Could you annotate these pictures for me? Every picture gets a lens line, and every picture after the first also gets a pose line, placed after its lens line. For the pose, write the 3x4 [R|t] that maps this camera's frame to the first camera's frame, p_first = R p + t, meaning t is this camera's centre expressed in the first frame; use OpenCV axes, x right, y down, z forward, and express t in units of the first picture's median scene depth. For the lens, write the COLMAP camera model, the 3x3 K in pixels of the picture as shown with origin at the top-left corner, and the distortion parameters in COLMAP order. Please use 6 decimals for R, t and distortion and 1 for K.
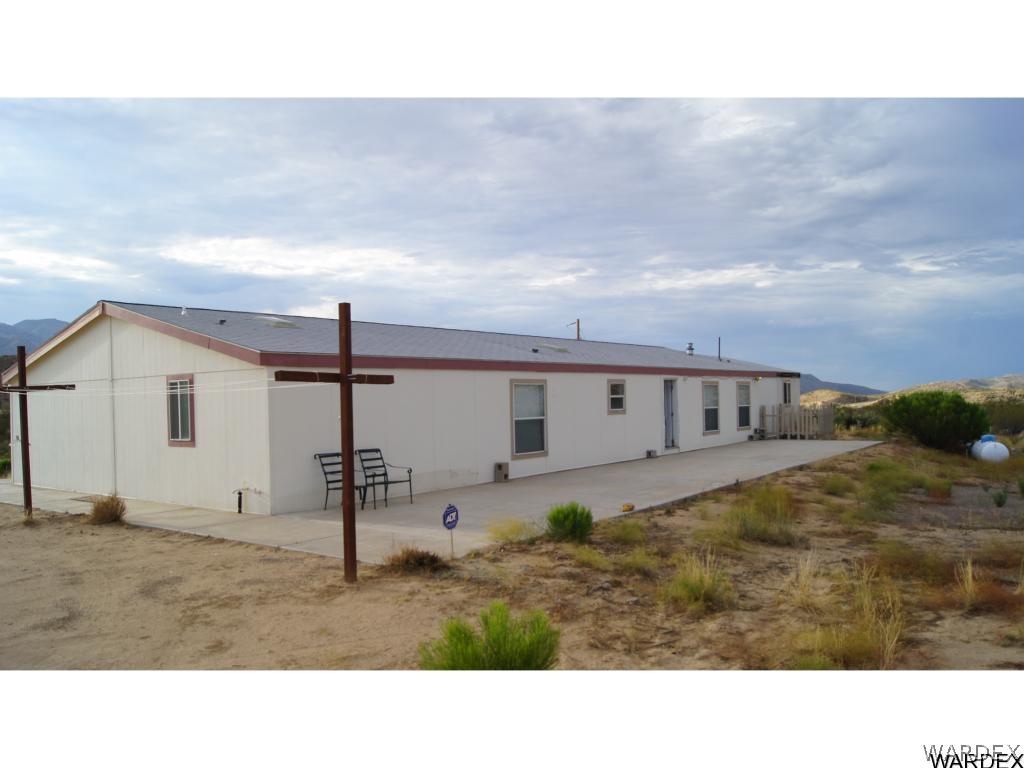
lens RADIAL K [[815.2, 0, 512.0], [0, 815.2, 384.0], [0, 0, 1]] dist [-0.086287, 0.001065]
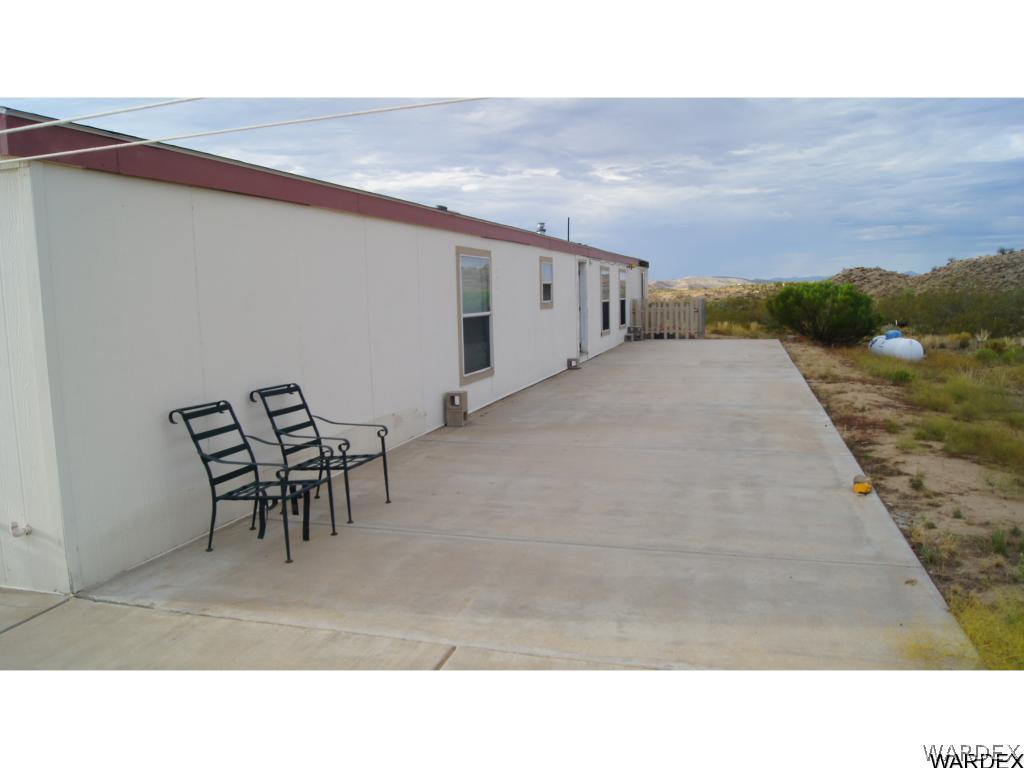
lens RADIAL K [[815.2, 0, 512.0], [0, 815.2, 384.0], [0, 0, 1]] dist [-0.086287, 0.001065]
pose [[0.940071, -0.044223, 0.338100, -0.162531], [0.003430, 0.992730, 0.120311, 0.021456], [-0.340963, -0.111942, 0.933388, 0.439517]]
